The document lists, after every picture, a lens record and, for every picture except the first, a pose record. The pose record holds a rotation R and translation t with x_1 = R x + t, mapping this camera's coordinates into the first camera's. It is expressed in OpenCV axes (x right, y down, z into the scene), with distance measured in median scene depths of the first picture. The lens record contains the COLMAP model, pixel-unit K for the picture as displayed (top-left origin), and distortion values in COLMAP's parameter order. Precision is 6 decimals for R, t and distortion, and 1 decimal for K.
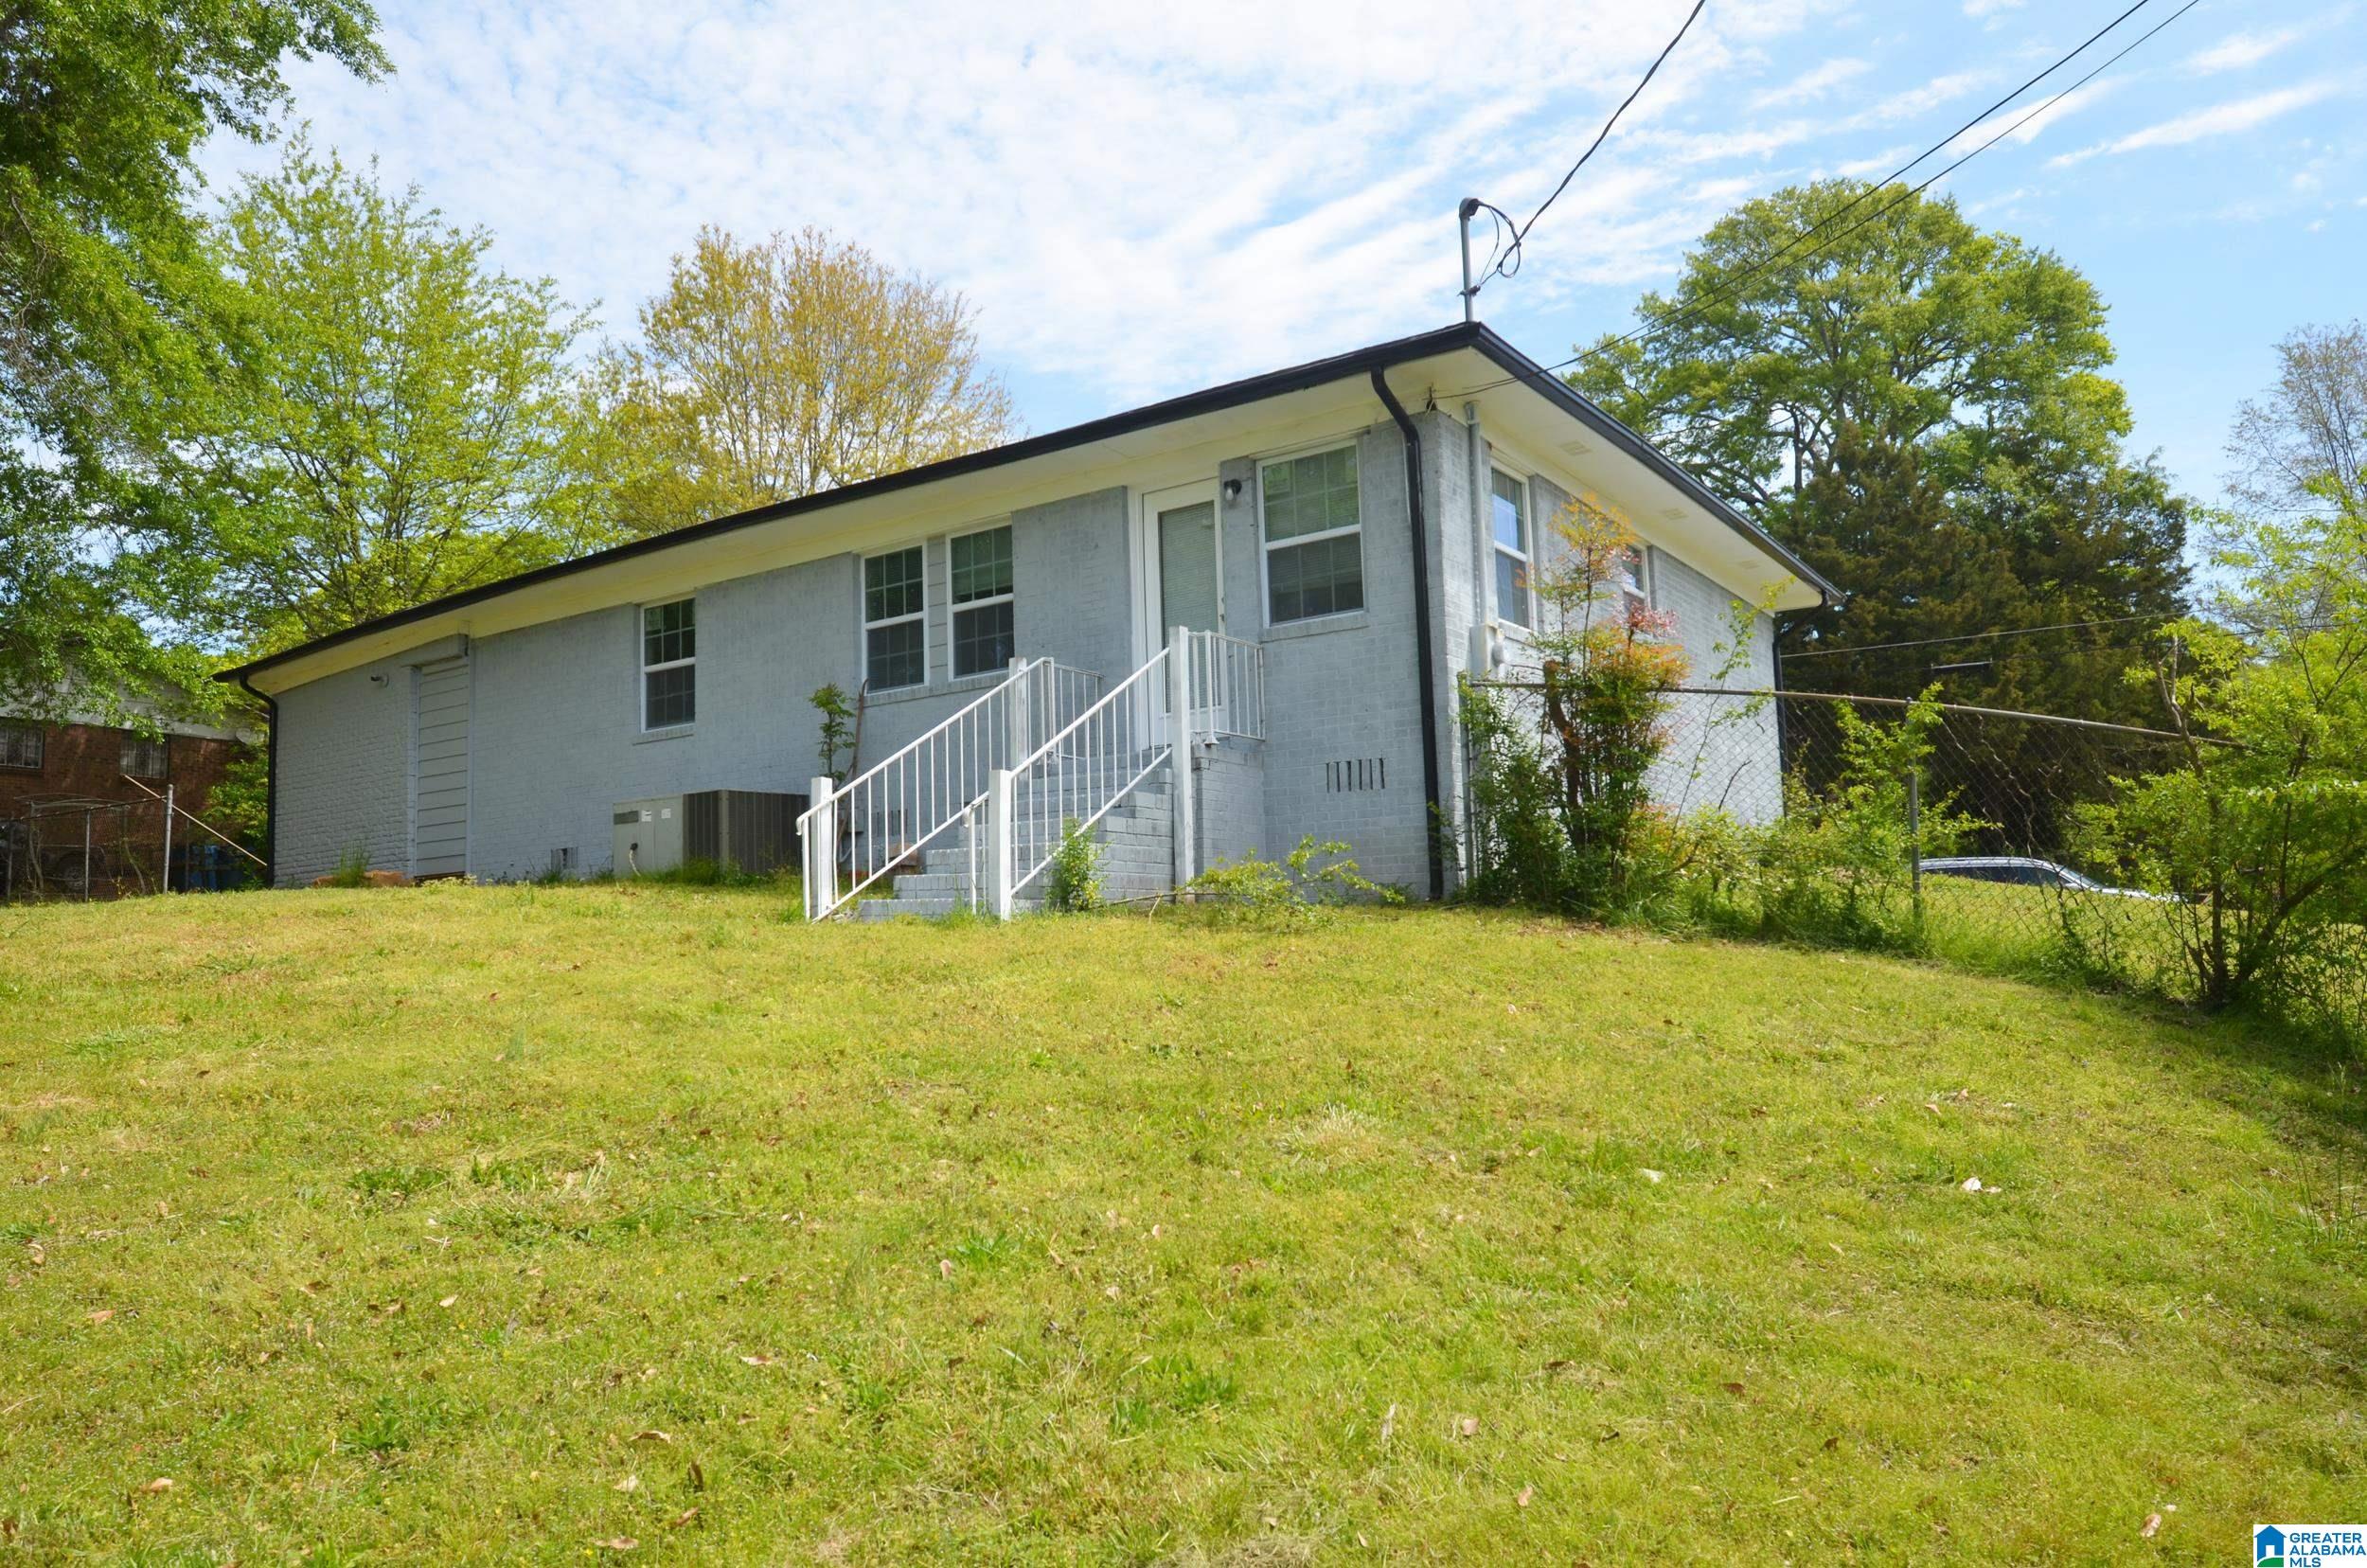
lens RADIAL K [[1670.1, 0, 1169.0], [0, 1670.1, 786.6], [0, 0, 1]] dist [0.013030, -0.052647]
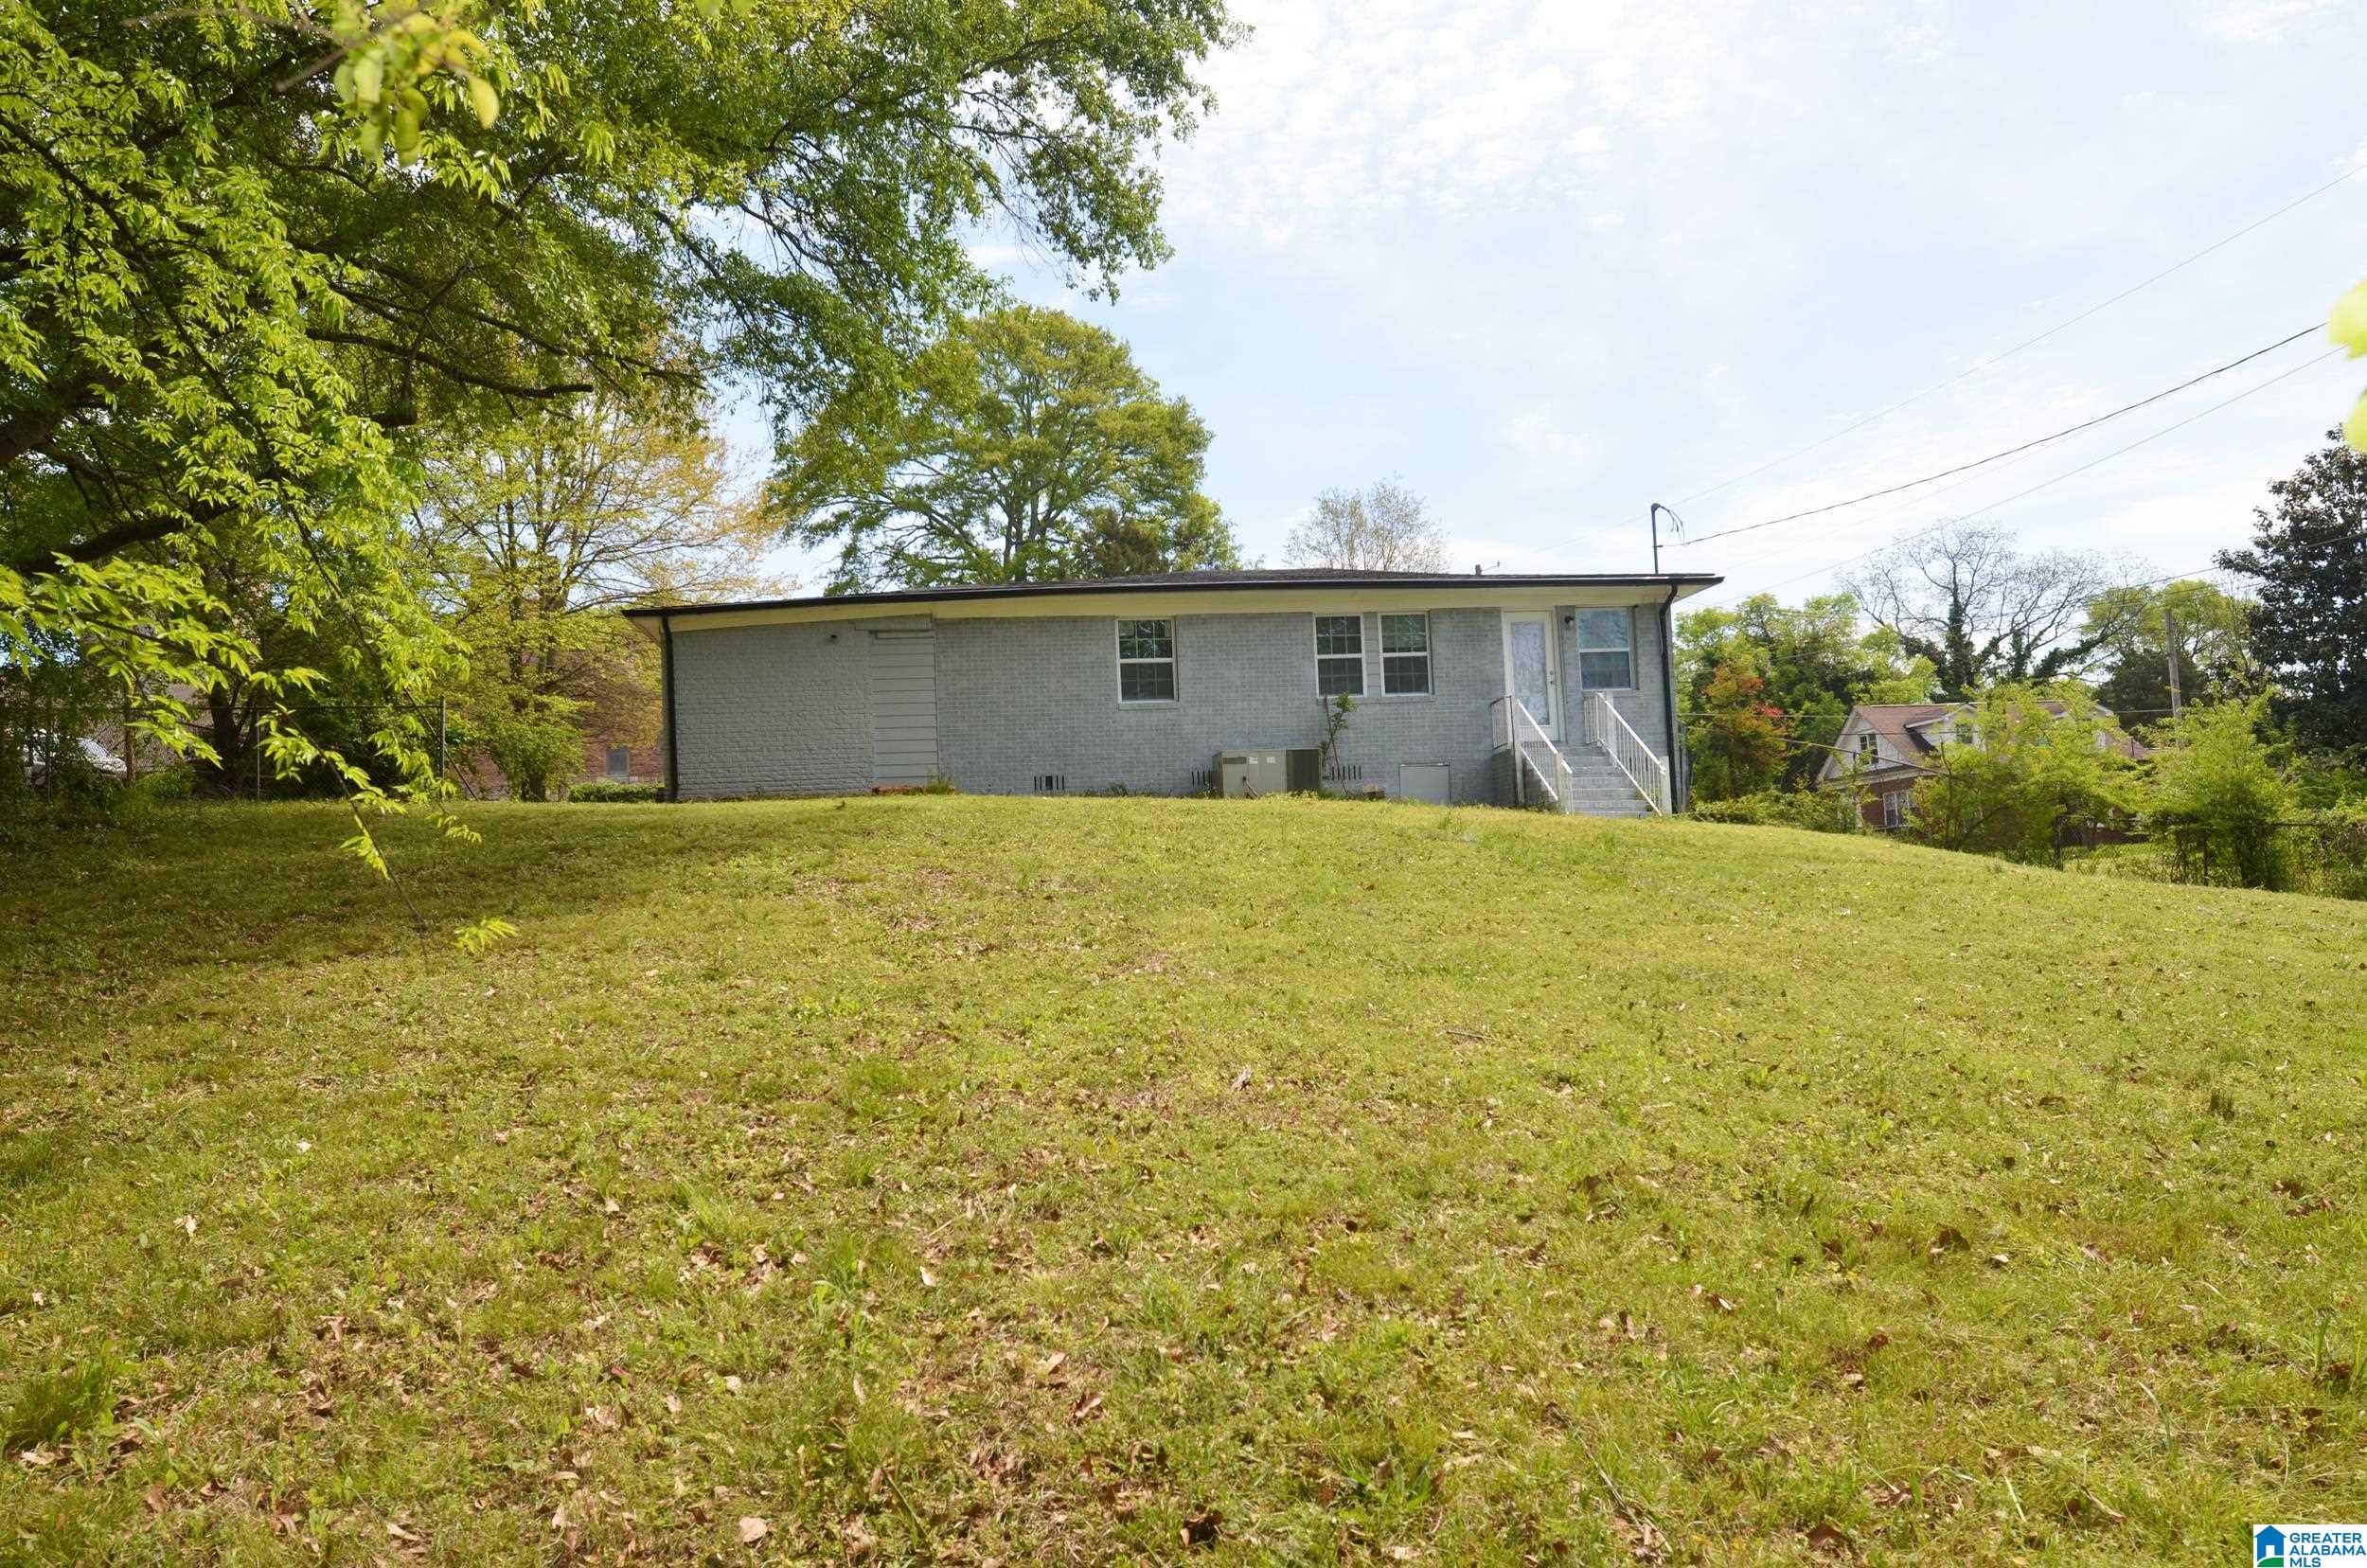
lens RADIAL K [[1670.1, 0, 1169.0], [0, 1670.1, 786.6], [0, 0, 1]] dist [0.013030, -0.052647]
pose [[0.738130, 0.047098, 0.673012, -1.472437], [-0.057182, 0.998338, -0.007150, 0.059391], [-0.672231, -0.033206, 0.739597, -0.172010]]
